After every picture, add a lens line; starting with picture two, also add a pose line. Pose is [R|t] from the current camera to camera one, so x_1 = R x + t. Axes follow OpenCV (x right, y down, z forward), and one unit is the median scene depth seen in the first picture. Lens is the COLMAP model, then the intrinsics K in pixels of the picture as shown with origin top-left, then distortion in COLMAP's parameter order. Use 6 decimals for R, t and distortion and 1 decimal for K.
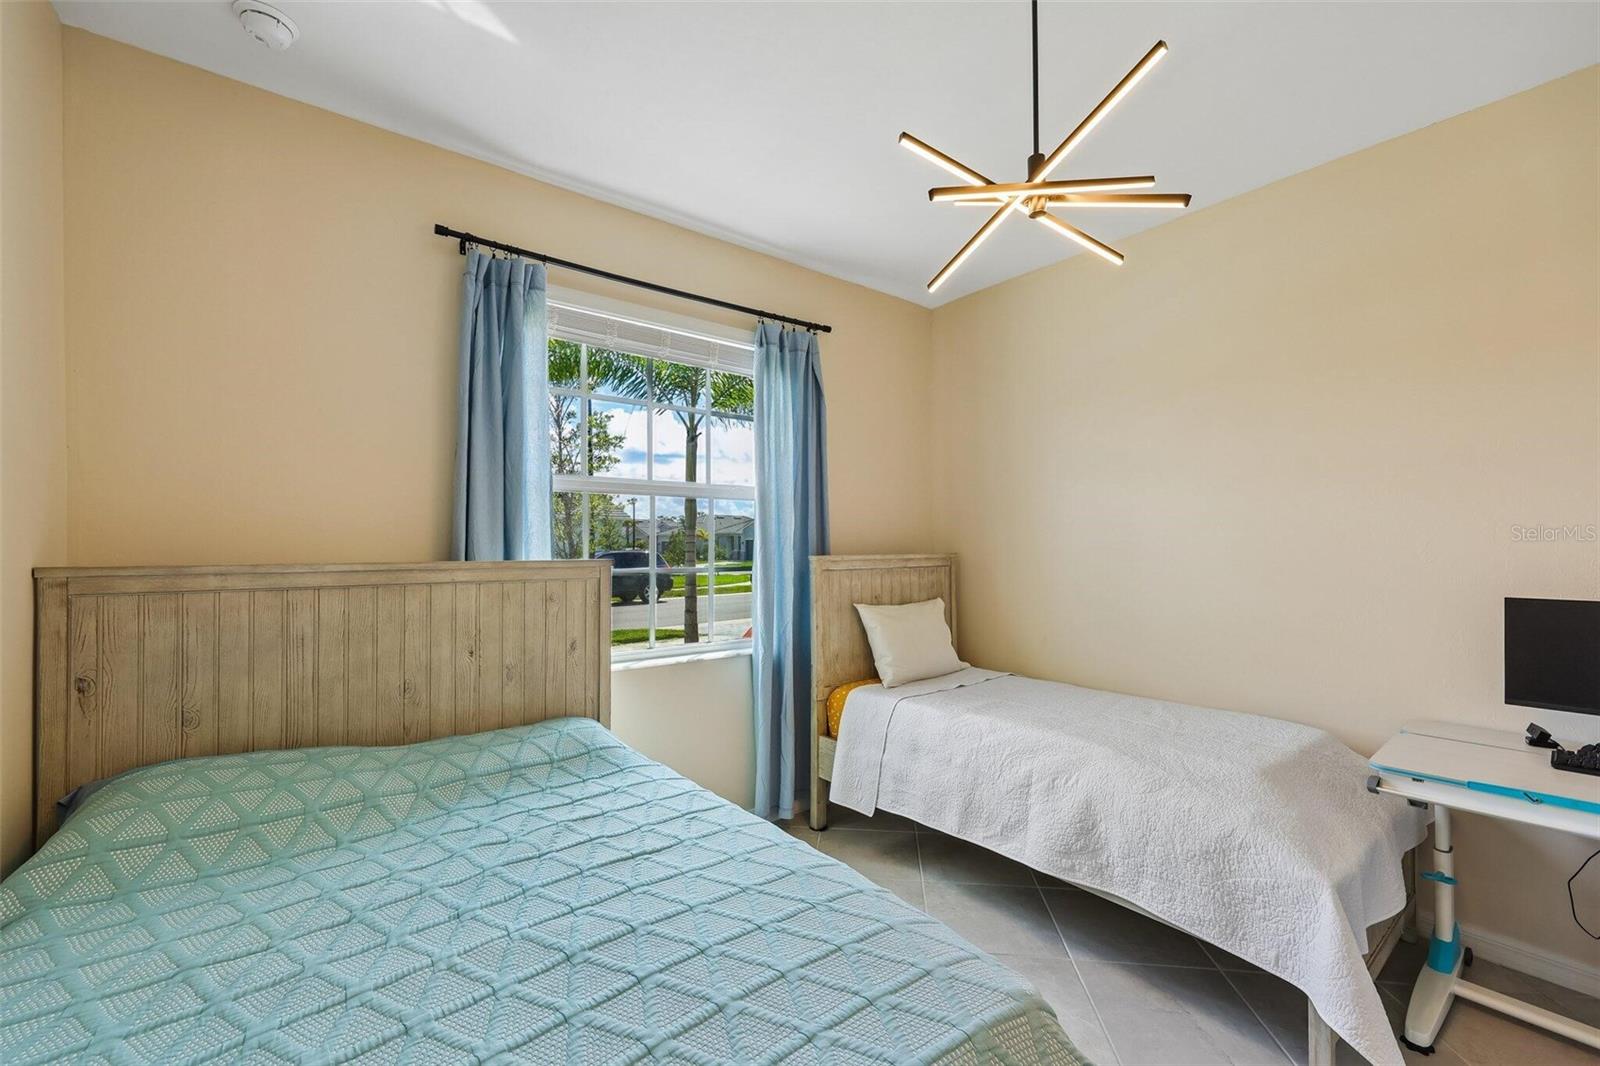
lens RADIAL K [[646.5, 0, 794.1], [0, 646.5, 537.4], [0, 0, 1]] dist [0.000465, 0.000749]
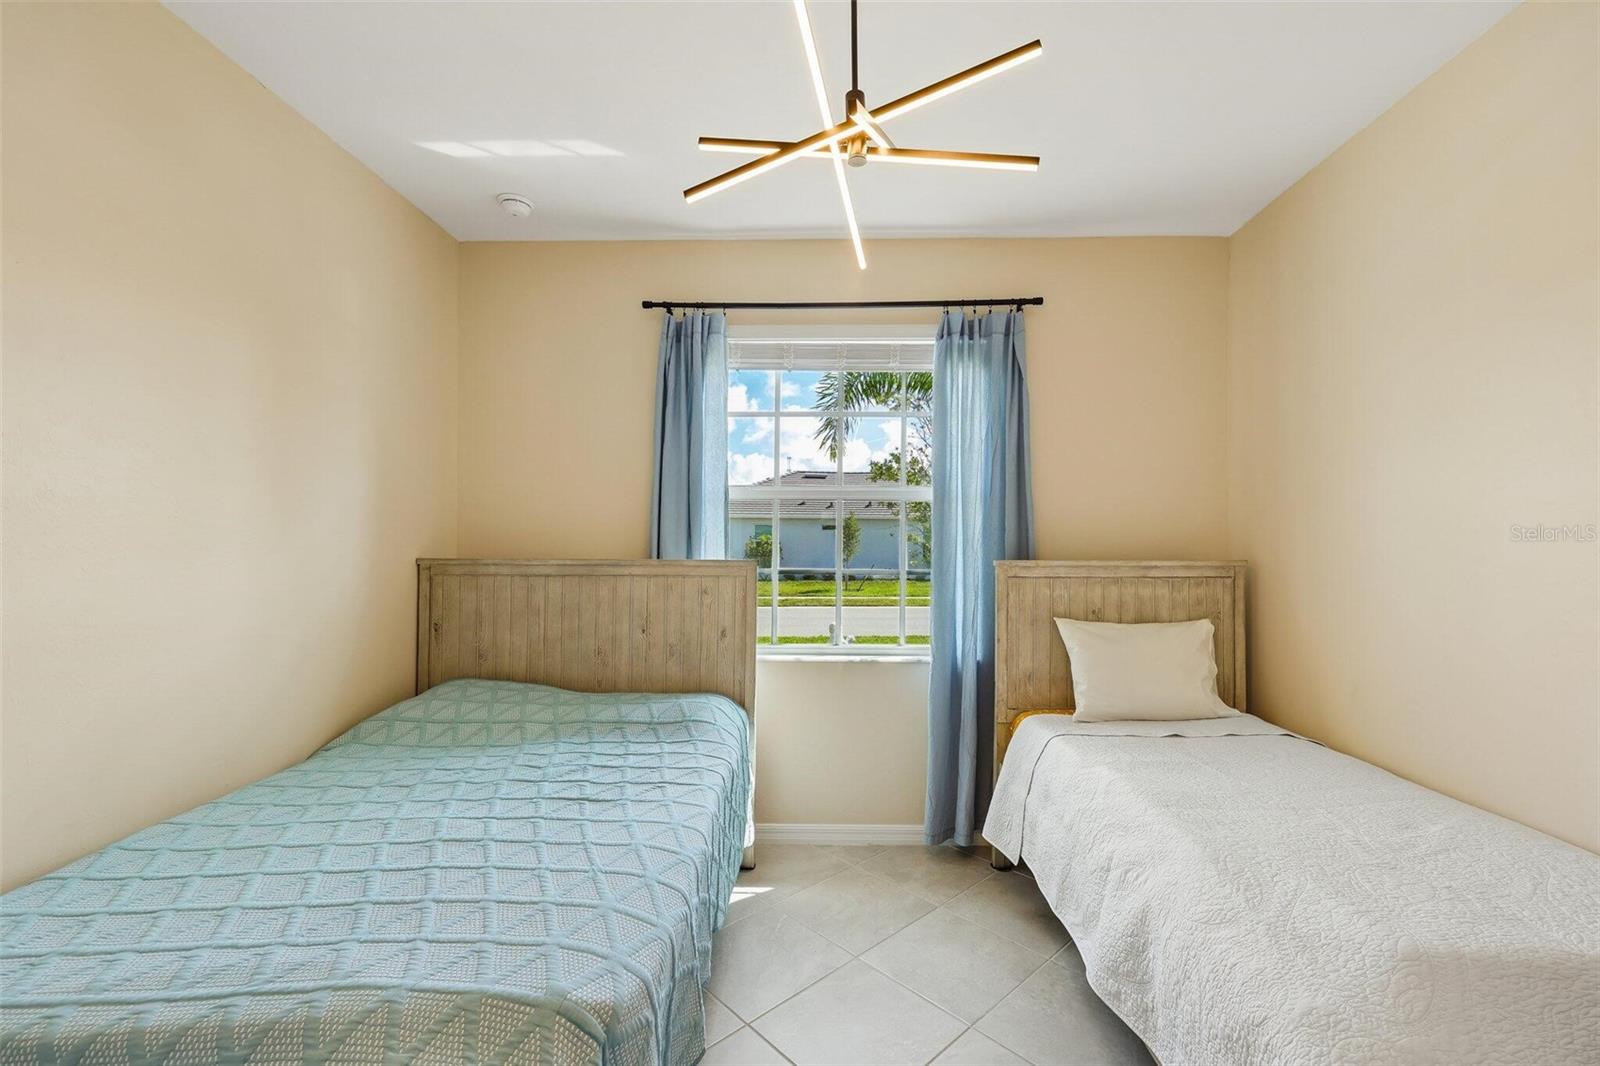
lens RADIAL K [[646.5, 0, 798.6], [0, 646.5, 535.2], [0, 0, 1]] dist [0.000465, 0.000749]
pose [[0.784347, -0.006008, -0.620294, 0.549393], [0.002513, 0.999976, -0.006508, -0.001777], [0.620318, 0.003546, 0.784343, 0.187138]]
